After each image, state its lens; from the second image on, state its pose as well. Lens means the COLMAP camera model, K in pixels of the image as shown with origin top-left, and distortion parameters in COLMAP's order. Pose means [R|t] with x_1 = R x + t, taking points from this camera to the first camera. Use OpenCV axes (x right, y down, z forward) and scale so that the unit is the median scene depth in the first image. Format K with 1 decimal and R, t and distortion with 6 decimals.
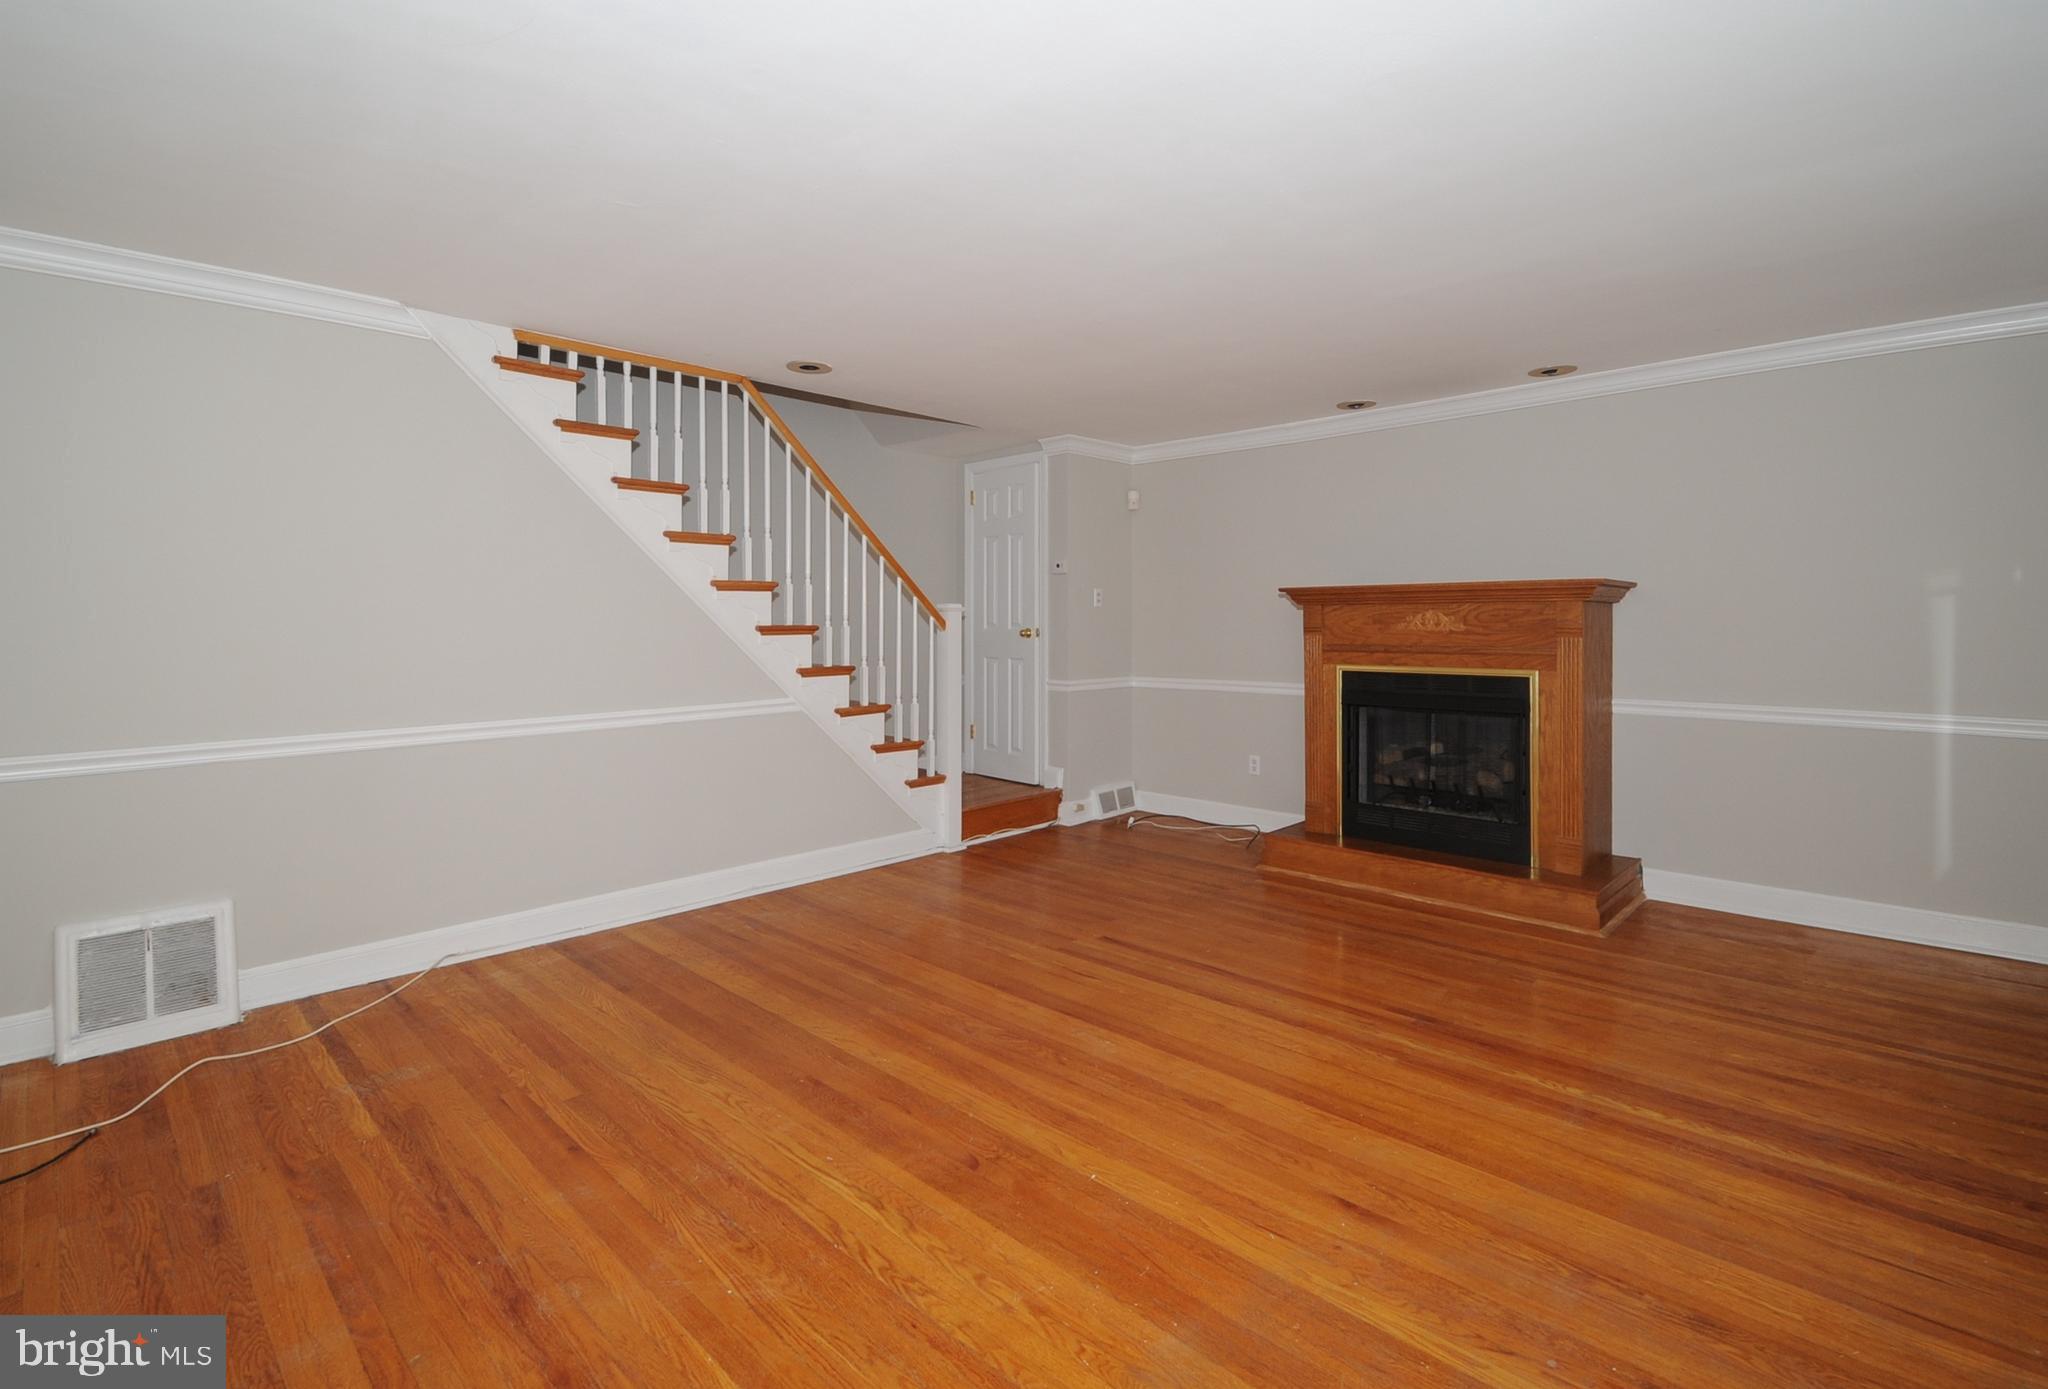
lens RADIAL K [[961.6, 0, 1029.1], [0, 961.6, 617.6], [0, 0, 1]] dist [0.015408, -0.013938]
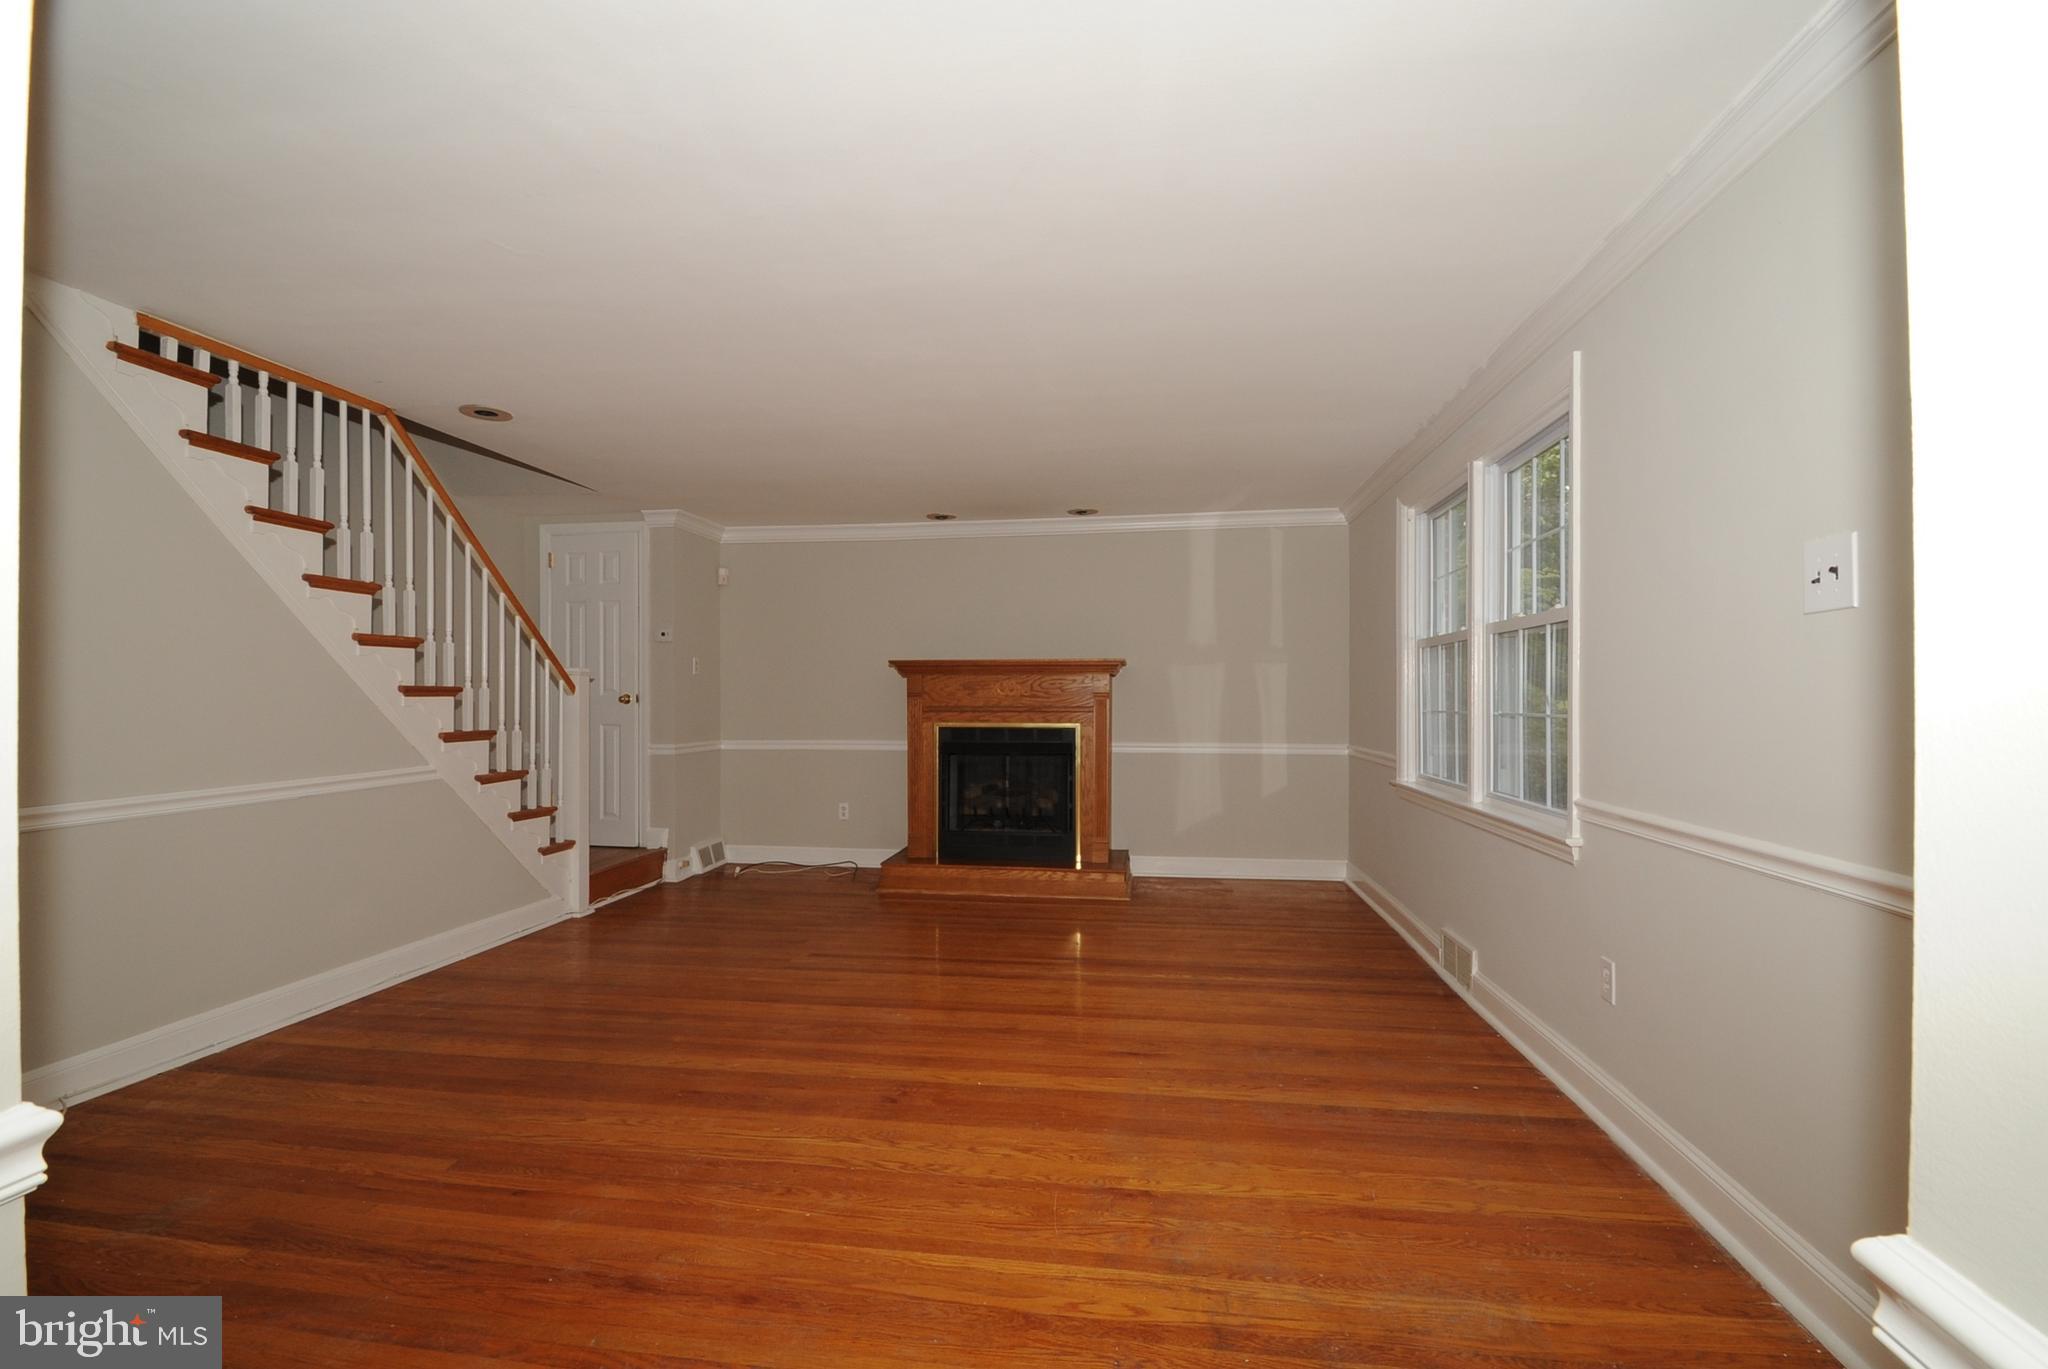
lens RADIAL K [[918.2, 0, 1018.3], [0, 918.2, 698.0], [0, 0, 1]] dist [-0.004029, -0.000878]
pose [[0.811193, 0.003050, 0.584770, -0.351377], [-0.004798, 0.999987, 0.001440, 0.017567], [-0.584759, -0.003974, 0.811198, -0.044142]]
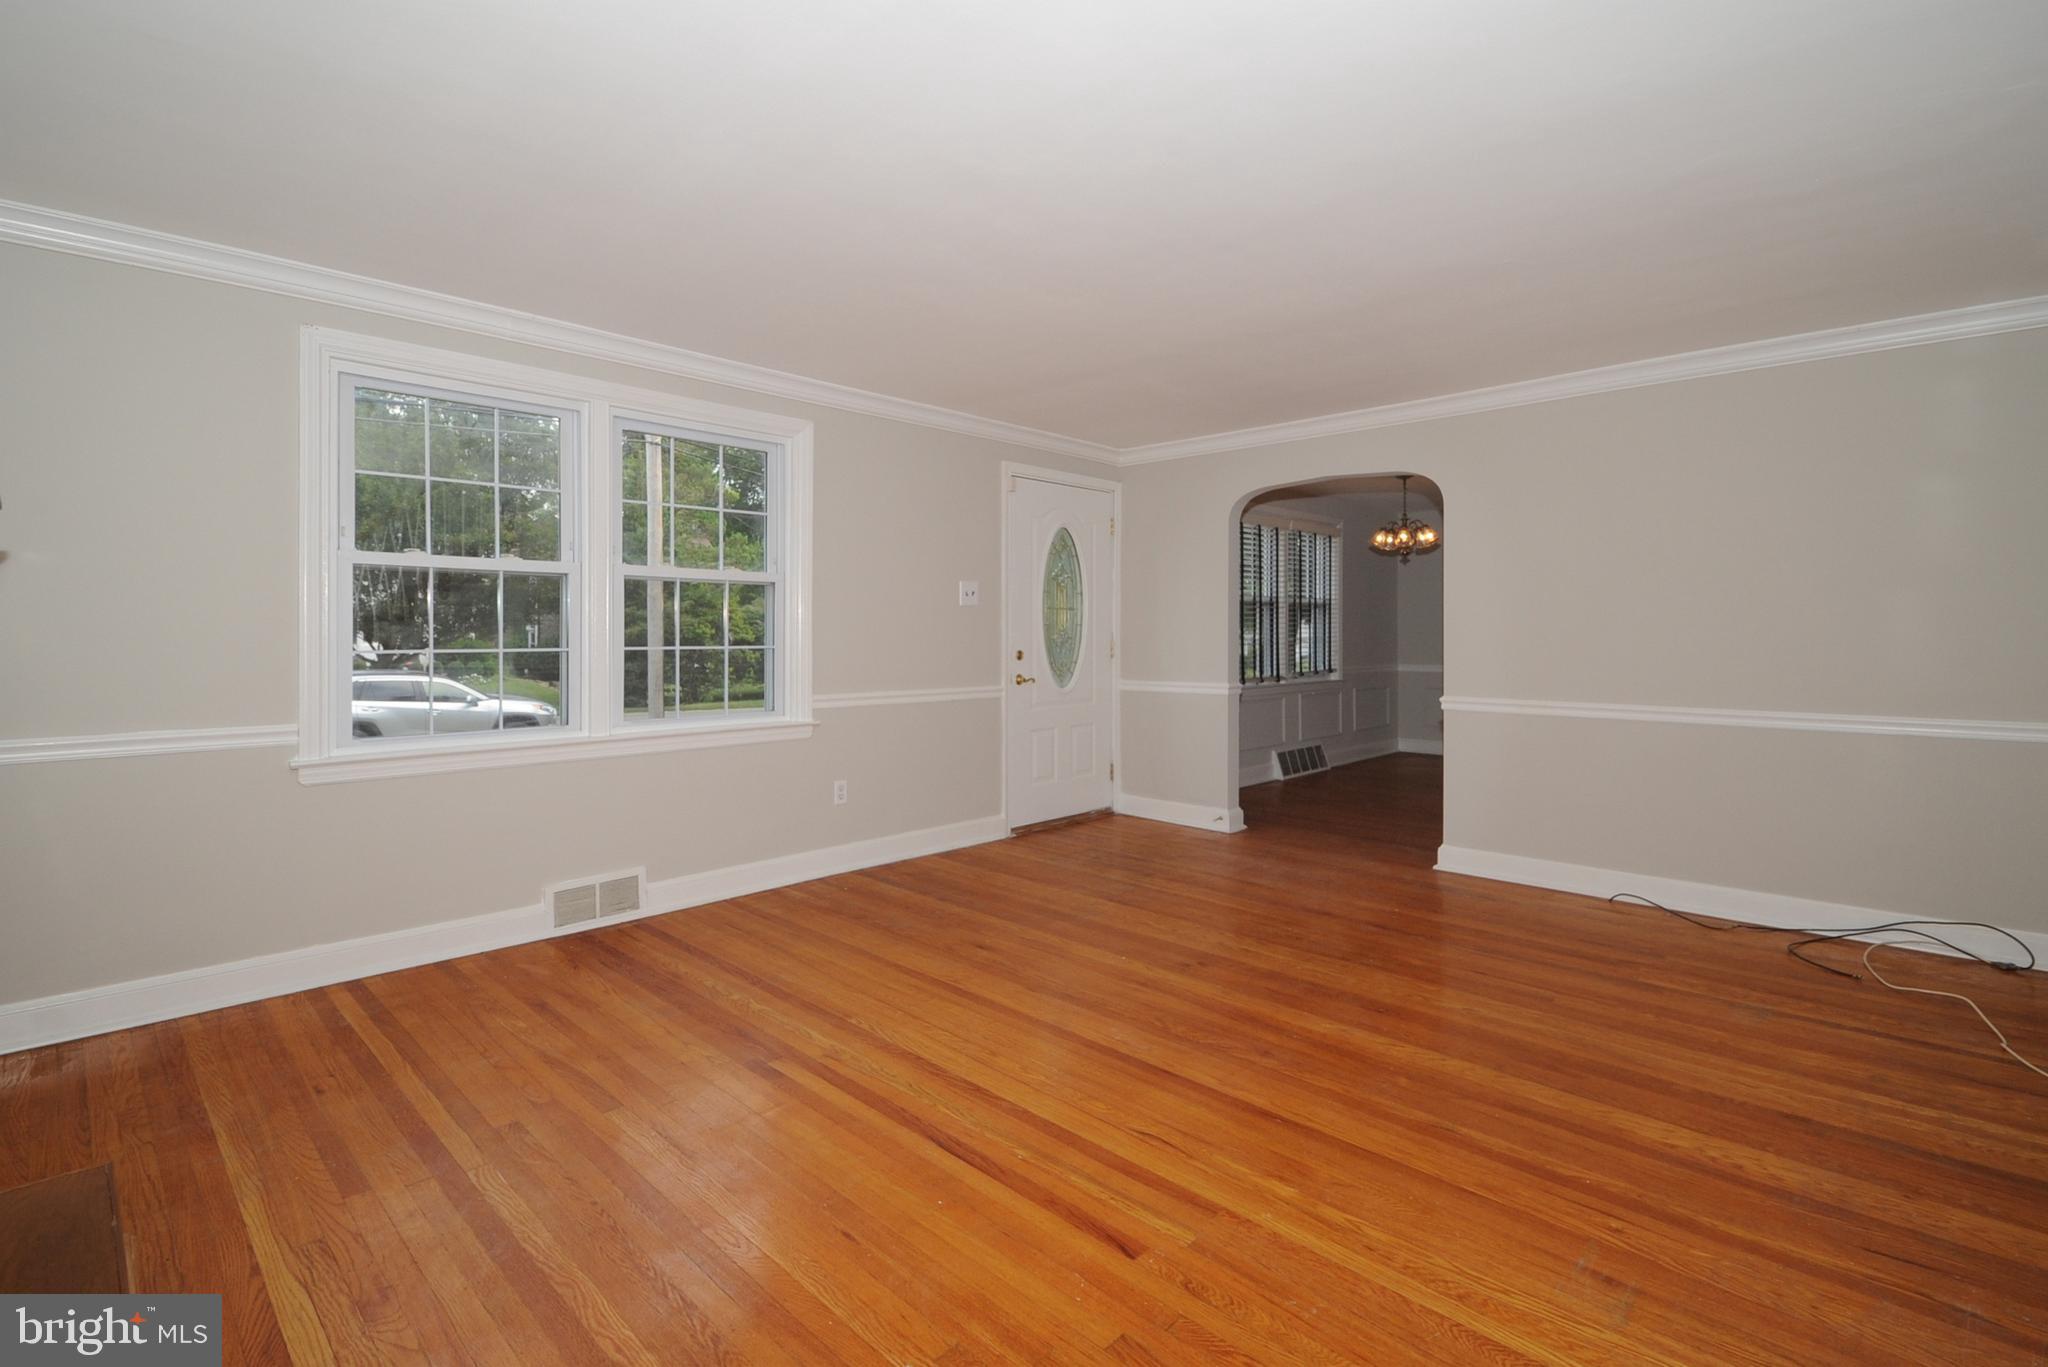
lens RADIAL K [[940.0, 0, 1028.5], [0, 940.0, 622.7], [0, 0, 1]] dist [0.000083, -0.000206]
pose [[-0.999989, 0.003914, -0.002494, 0.123754], [0.003953, 0.999869, -0.015717, 0.021593], [0.002432, -0.015726, -0.999873, 1.400751]]
